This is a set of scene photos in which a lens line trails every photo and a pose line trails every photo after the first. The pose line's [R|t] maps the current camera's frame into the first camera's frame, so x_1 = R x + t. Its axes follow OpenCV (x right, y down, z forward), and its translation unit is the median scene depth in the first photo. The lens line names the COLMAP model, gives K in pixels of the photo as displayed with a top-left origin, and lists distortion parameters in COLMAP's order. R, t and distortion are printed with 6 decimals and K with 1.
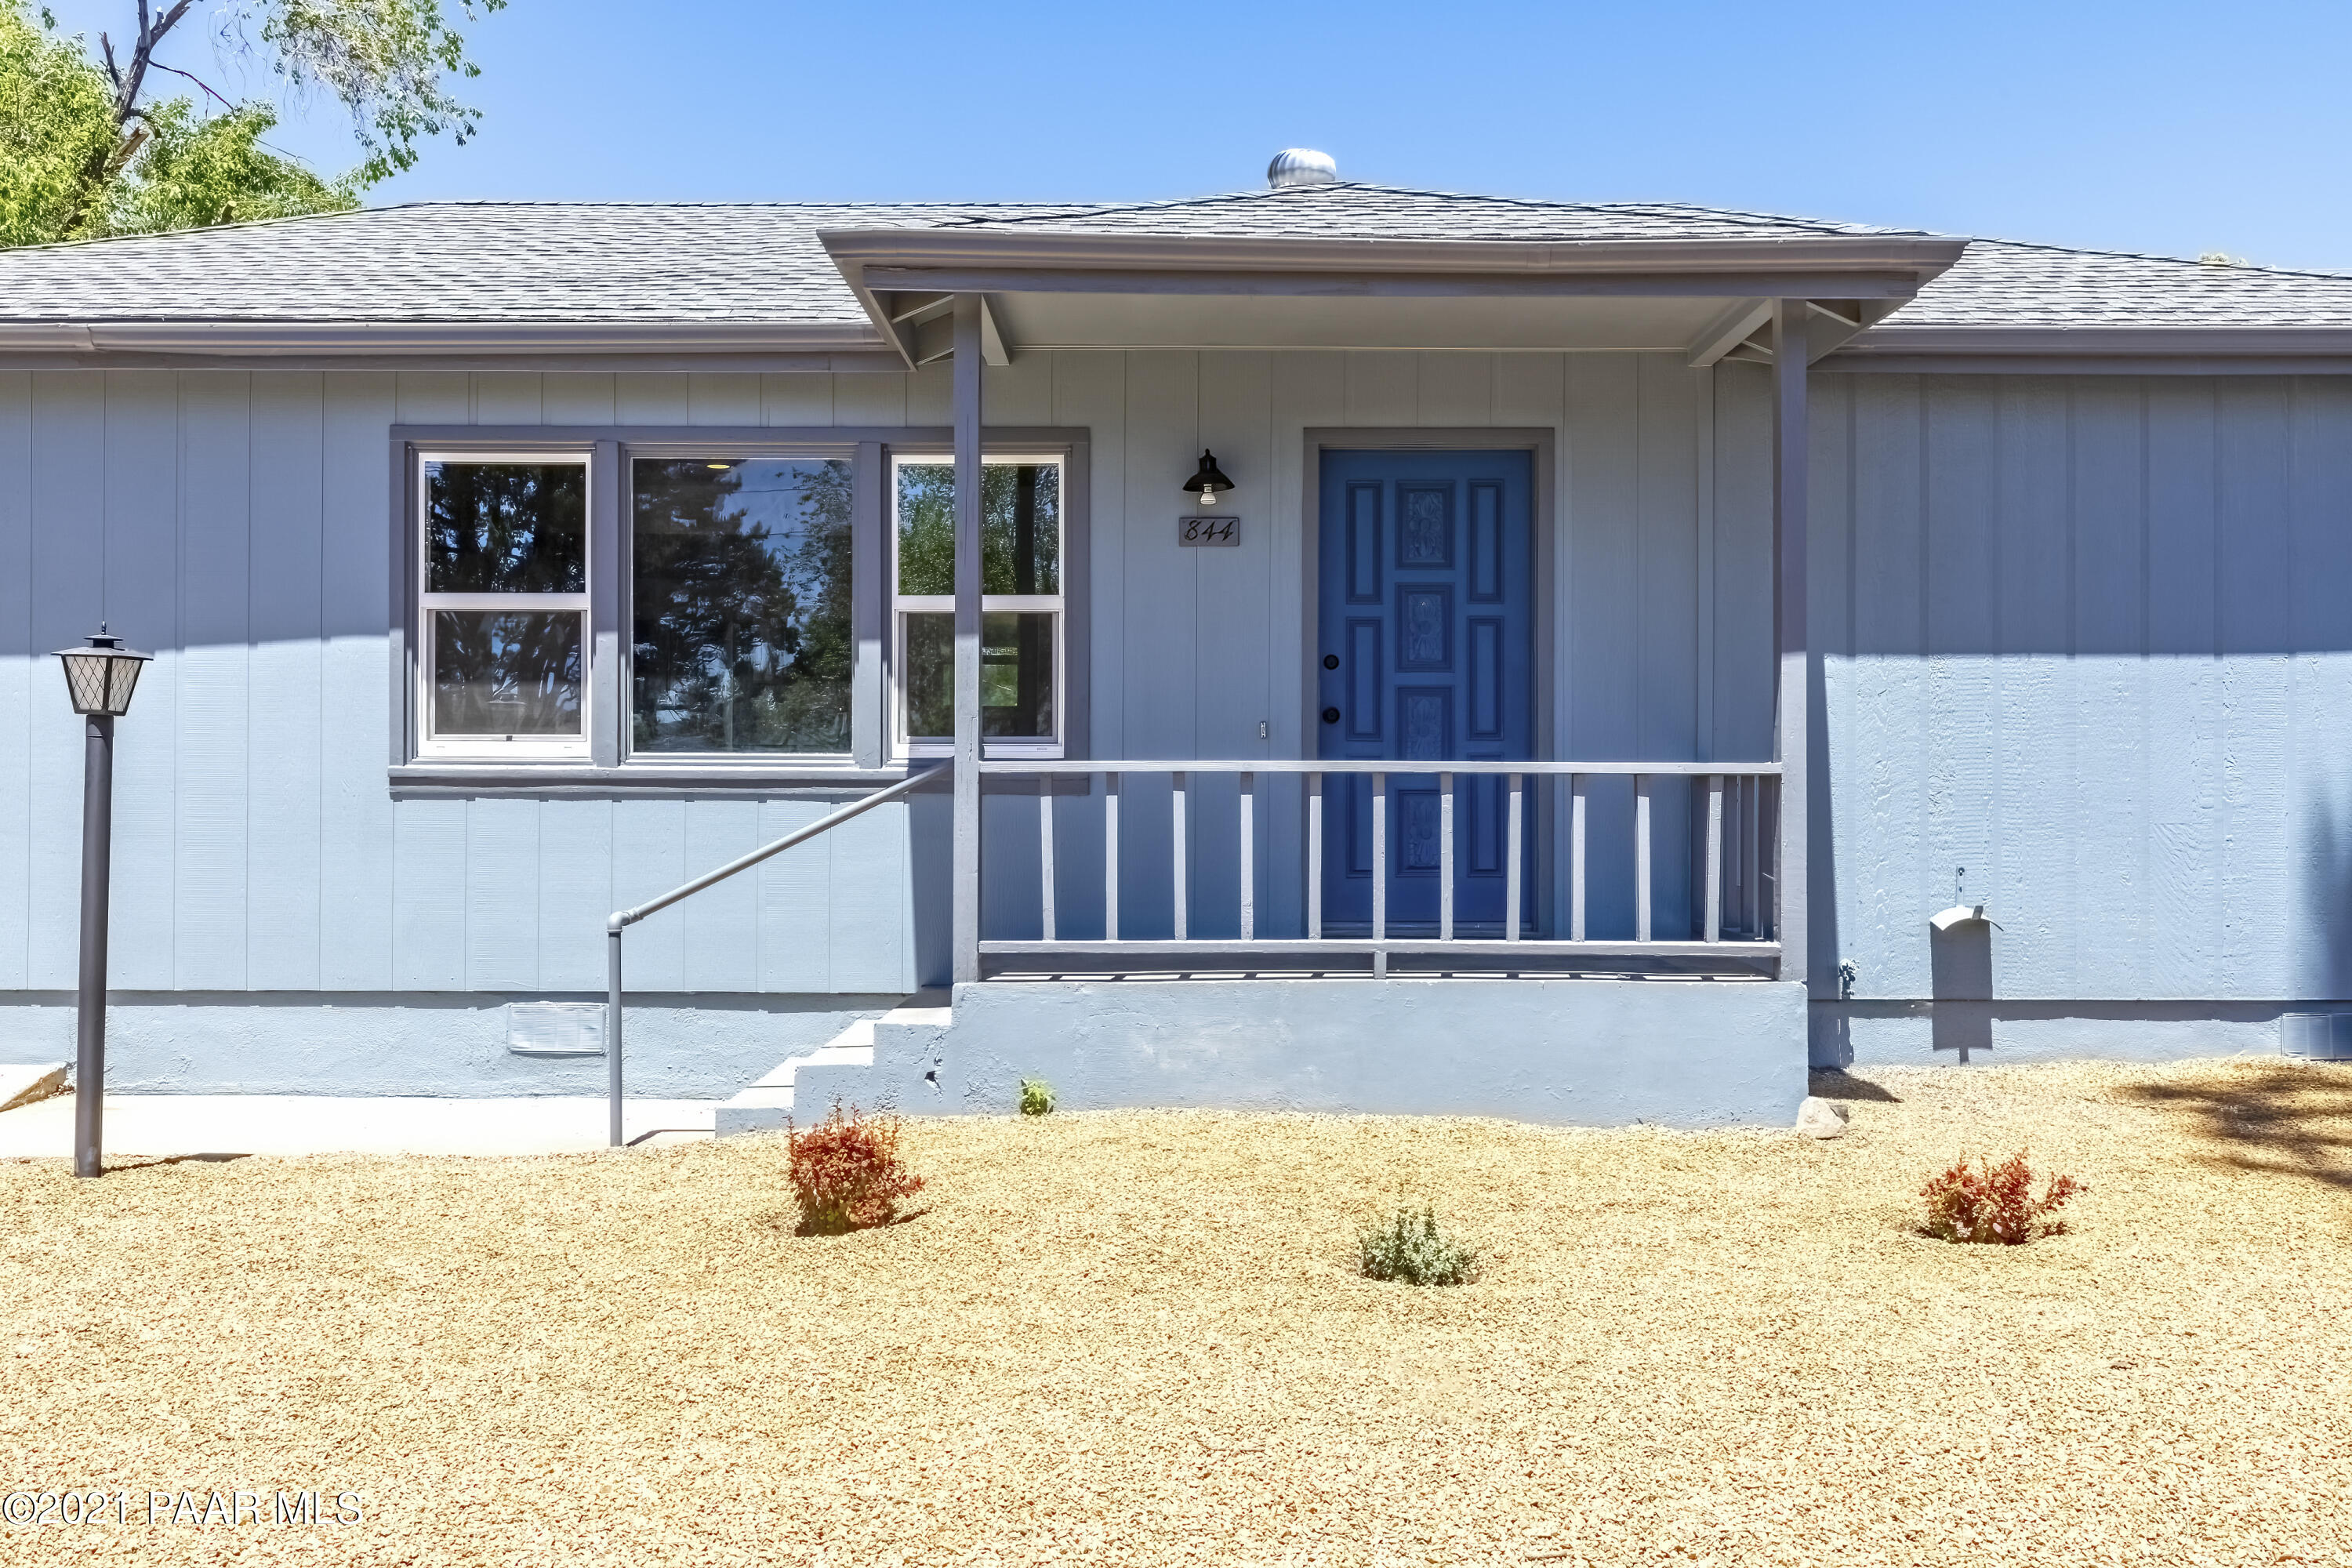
lens RADIAL K [[1917.4, 0, 1173.0], [0, 1917.4, 777.3], [0, 0, 1]] dist [-0.000599, 0.004564]
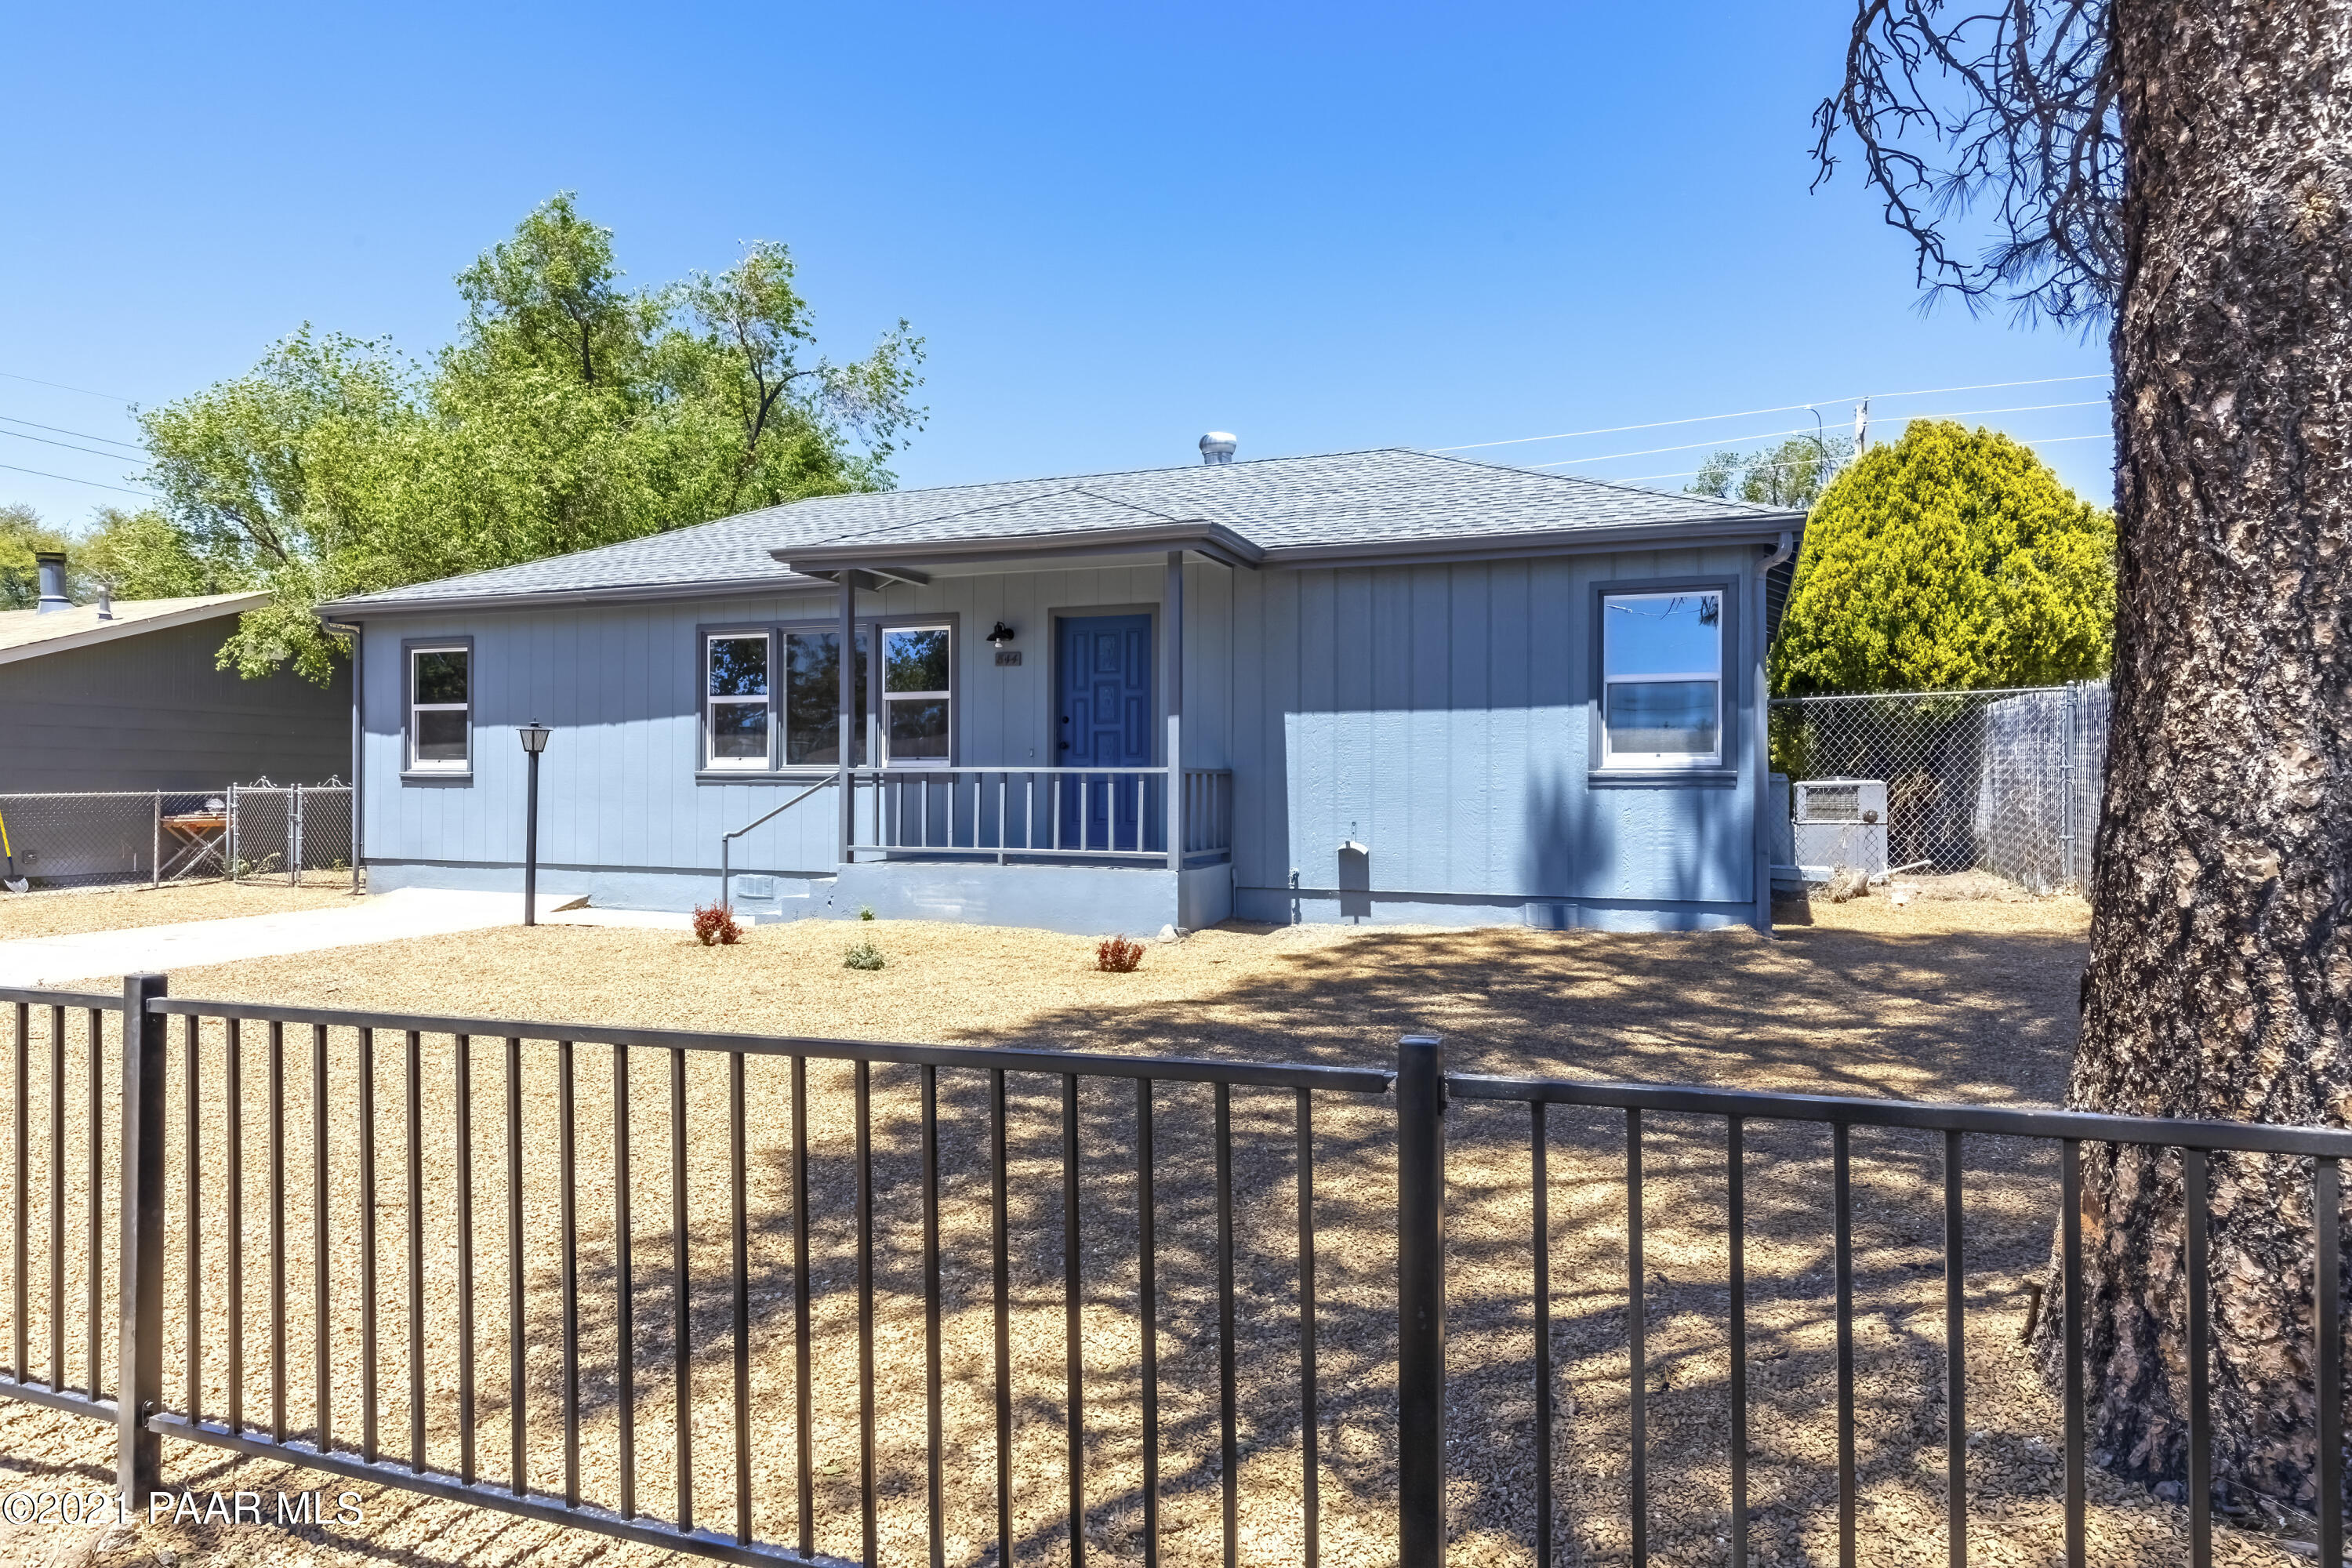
lens RADIAL K [[1405.0, 0, 1176.0], [0, 1405.0, 784.0], [0, 0, 1]] dist [-0.000617, -0.000119]
pose [[0.931260, 0.000386, -0.364355, 0.754539], [0.000181, 0.999999, 0.001522, 0.007014], [0.364355, -0.001484, 0.931259, -0.374230]]
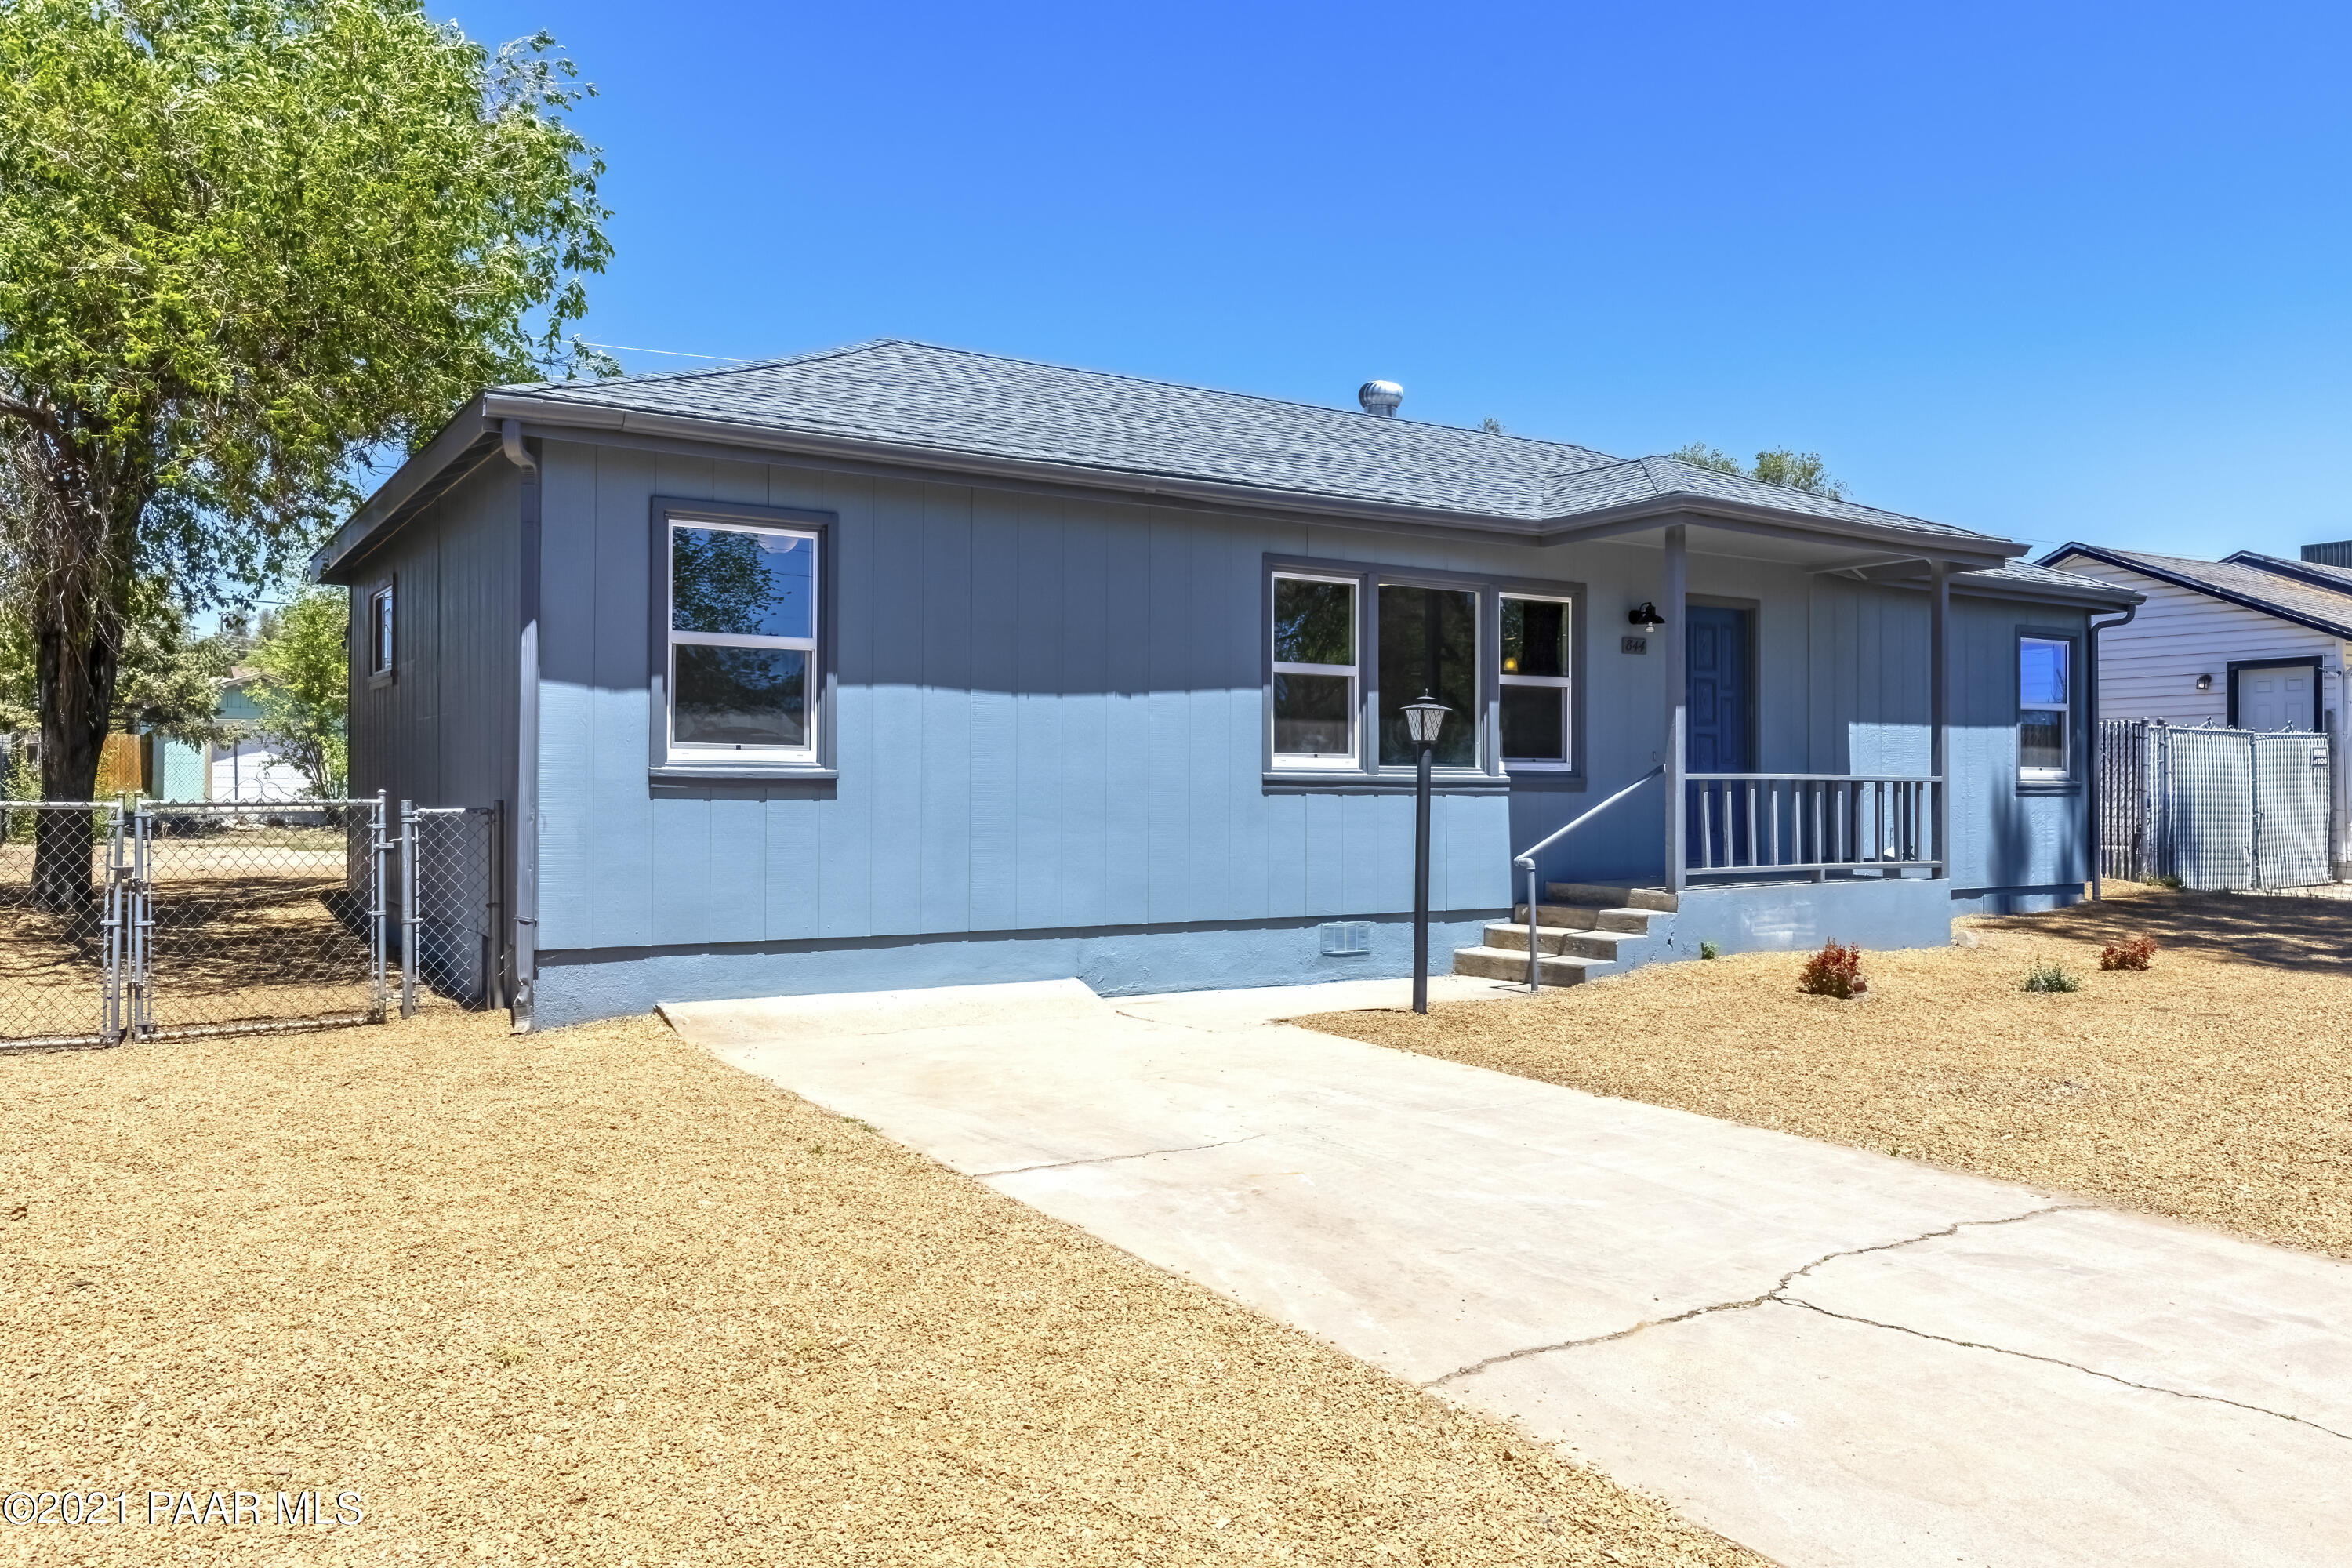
lens RADIAL K [[1718.5, 0, 1164.0], [0, 1718.5, 780.2], [0, 0, 1]] dist [0.003053, 0.000238]
pose [[0.841039, 0.004122, 0.540959, -1.226654], [-0.003812, 0.999991, -0.001694, 0.002697], [-0.540961, -0.000637, 0.841047, -0.121678]]
